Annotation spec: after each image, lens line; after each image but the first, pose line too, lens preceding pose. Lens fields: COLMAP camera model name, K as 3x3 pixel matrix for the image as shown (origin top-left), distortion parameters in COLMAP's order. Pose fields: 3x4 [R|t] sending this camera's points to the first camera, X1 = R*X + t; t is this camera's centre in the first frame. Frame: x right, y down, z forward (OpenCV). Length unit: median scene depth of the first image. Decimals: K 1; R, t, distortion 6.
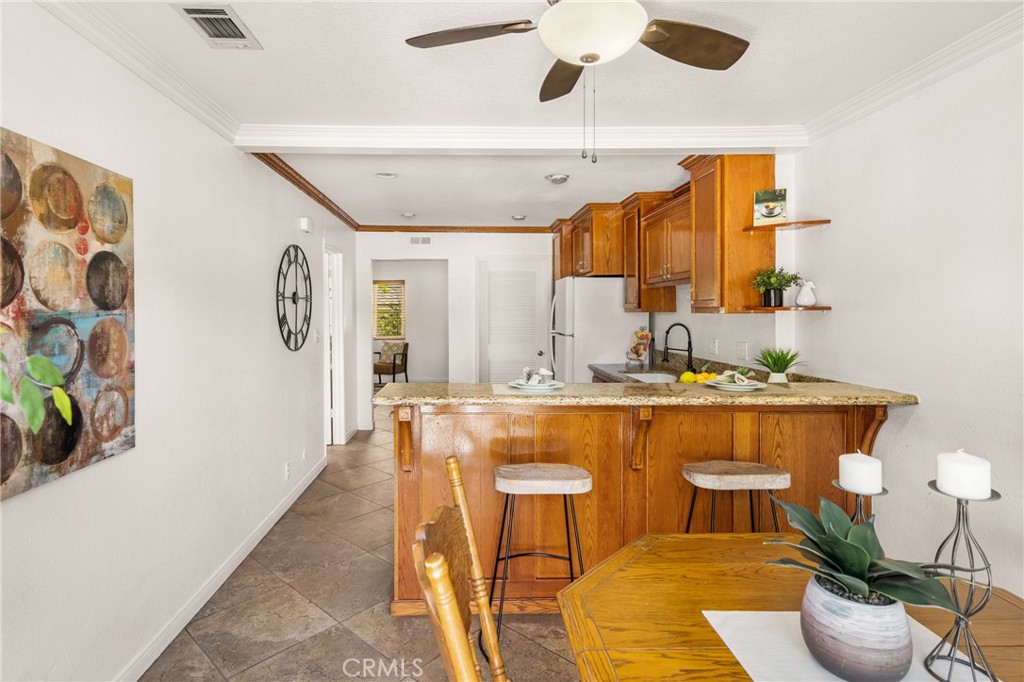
lens RADIAL K [[505.9, 0, 474.4], [0, 505.9, 326.6], [0, 0, 1]] dist [0.001394, 0.000104]
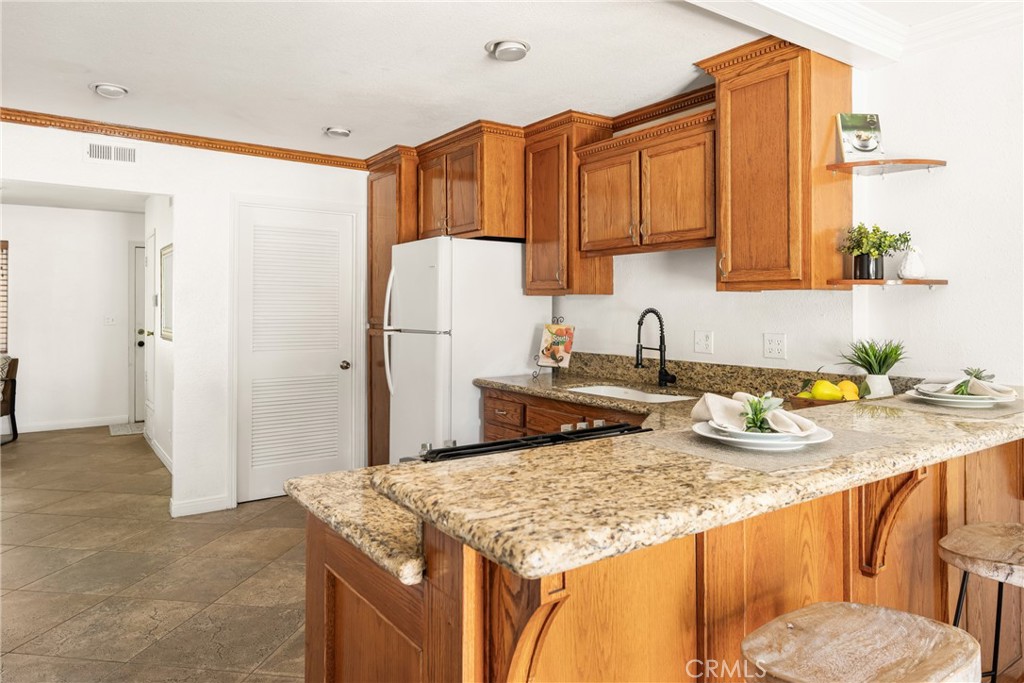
lens RADIAL K [[643.6, 0, 516.1], [0, 643.6, 300.5], [0, 0, 1]] dist [0.006204, 0.001718]
pose [[0.825531, 0.010764, 0.564254, -0.203507], [0.012785, 0.999205, -0.037767, 0.010579], [-0.564212, 0.038392, 0.824737, 0.358714]]
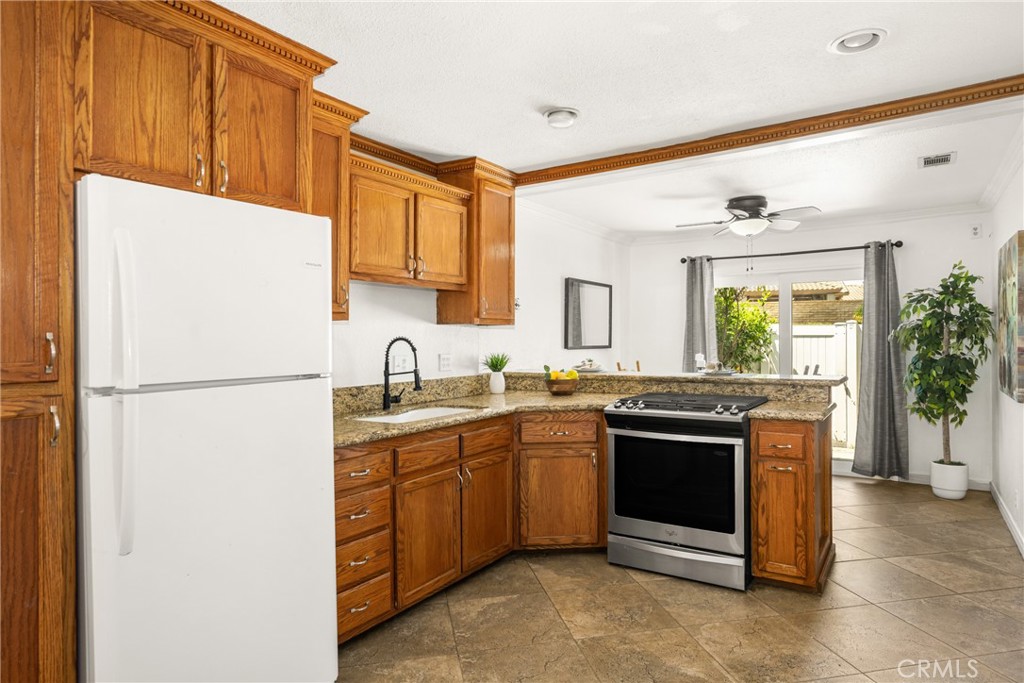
lens RADIAL K [[618.8, 0, 512.0], [0, 618.8, 341.5], [0, 0, 1]] dist [0.037155, 0.000032]
pose [[-0.819300, 0.006347, 0.573330, -0.220837], [0.027466, 0.999225, 0.028187, -0.019546], [-0.572707, 0.038841, -0.818840, 1.483591]]
